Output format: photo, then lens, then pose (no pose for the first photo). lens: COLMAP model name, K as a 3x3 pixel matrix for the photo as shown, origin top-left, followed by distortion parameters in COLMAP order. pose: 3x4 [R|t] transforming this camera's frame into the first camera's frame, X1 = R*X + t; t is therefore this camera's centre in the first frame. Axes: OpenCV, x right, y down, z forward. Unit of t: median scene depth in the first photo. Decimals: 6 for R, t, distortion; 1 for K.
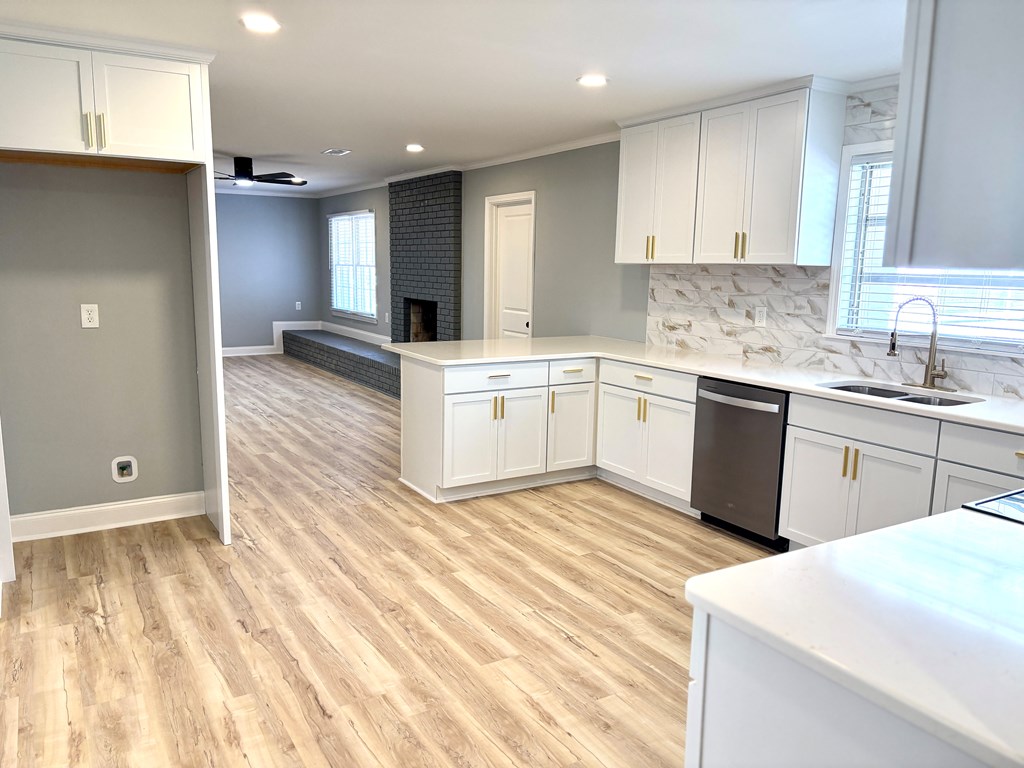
lens RADIAL K [[763.9, 0, 512.0], [0, 763.9, 384.0], [0, 0, 1]] dist [0.045979, -0.045955]
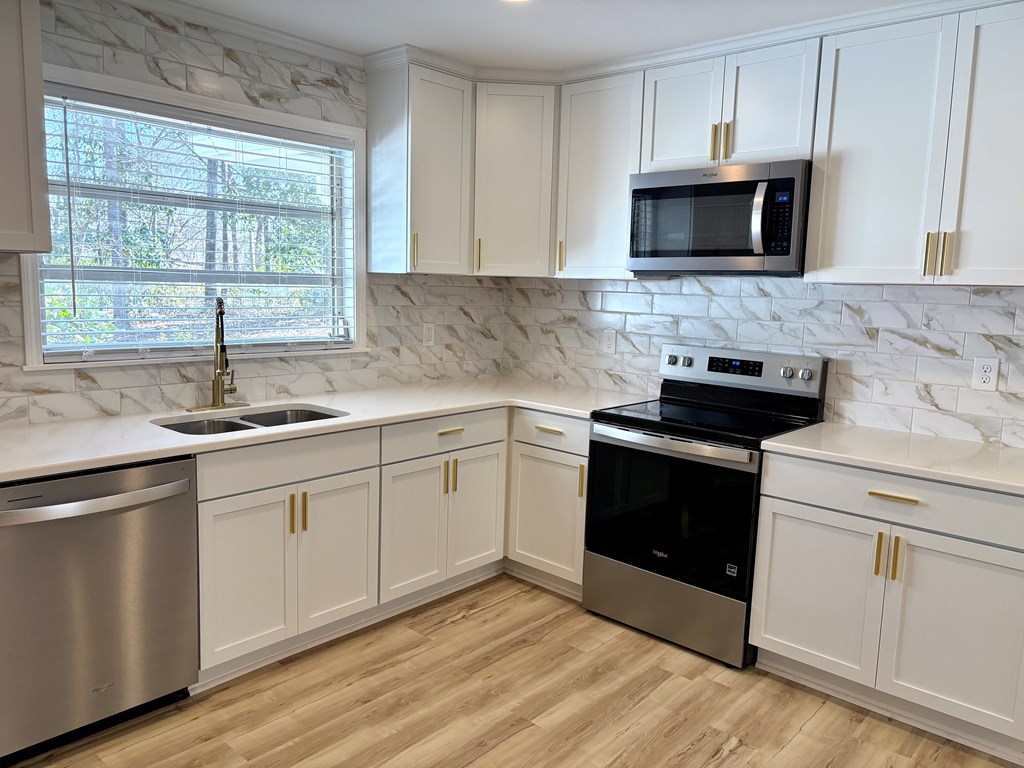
lens RADIAL K [[751.6, 0, 512.0], [0, 751.6, 384.0], [0, 0, 1]] dist [0.051670, -0.052900]
pose [[-0.280170, -0.155123, 0.947334, -0.307901], [0.117831, 0.973837, 0.194311, -0.138382], [-0.952691, 0.166066, -0.254561, 0.889316]]
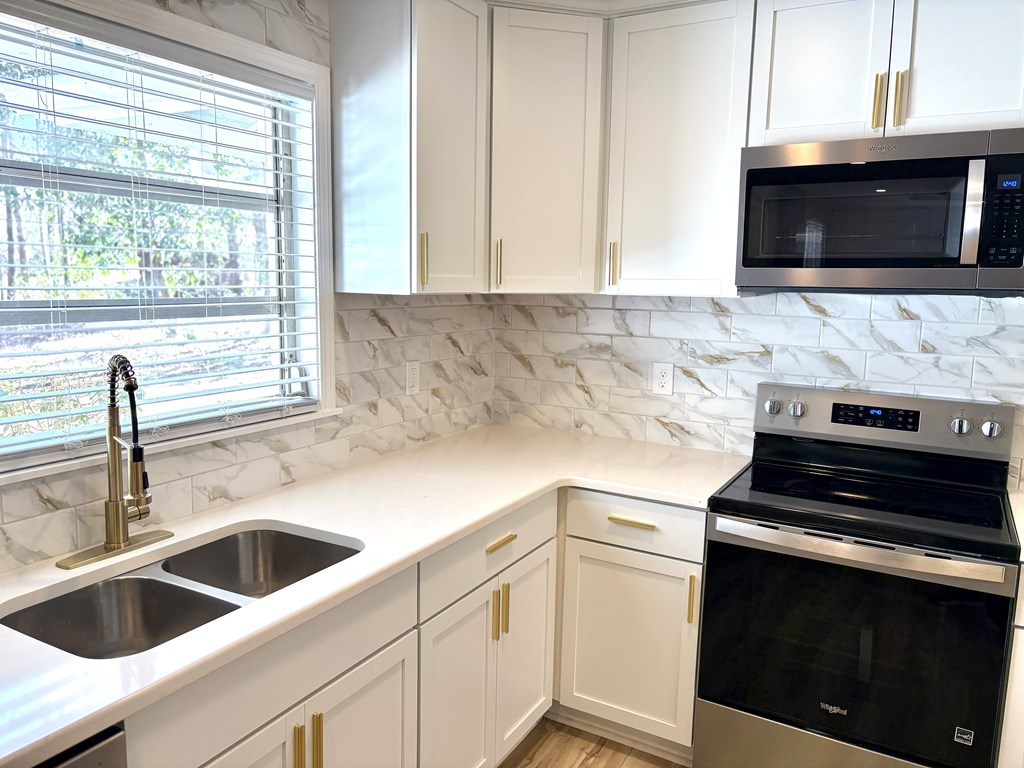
lens RADIAL K [[763.9, 0, 512.0], [0, 763.9, 384.0], [0, 0, 1]] dist [0.045979, -0.045955]
pose [[-0.476491, -0.149604, 0.866358, 0.044498], [0.112500, 0.966940, 0.228847, -0.166573], [-0.871952, 0.206509, -0.443907, 0.964179]]
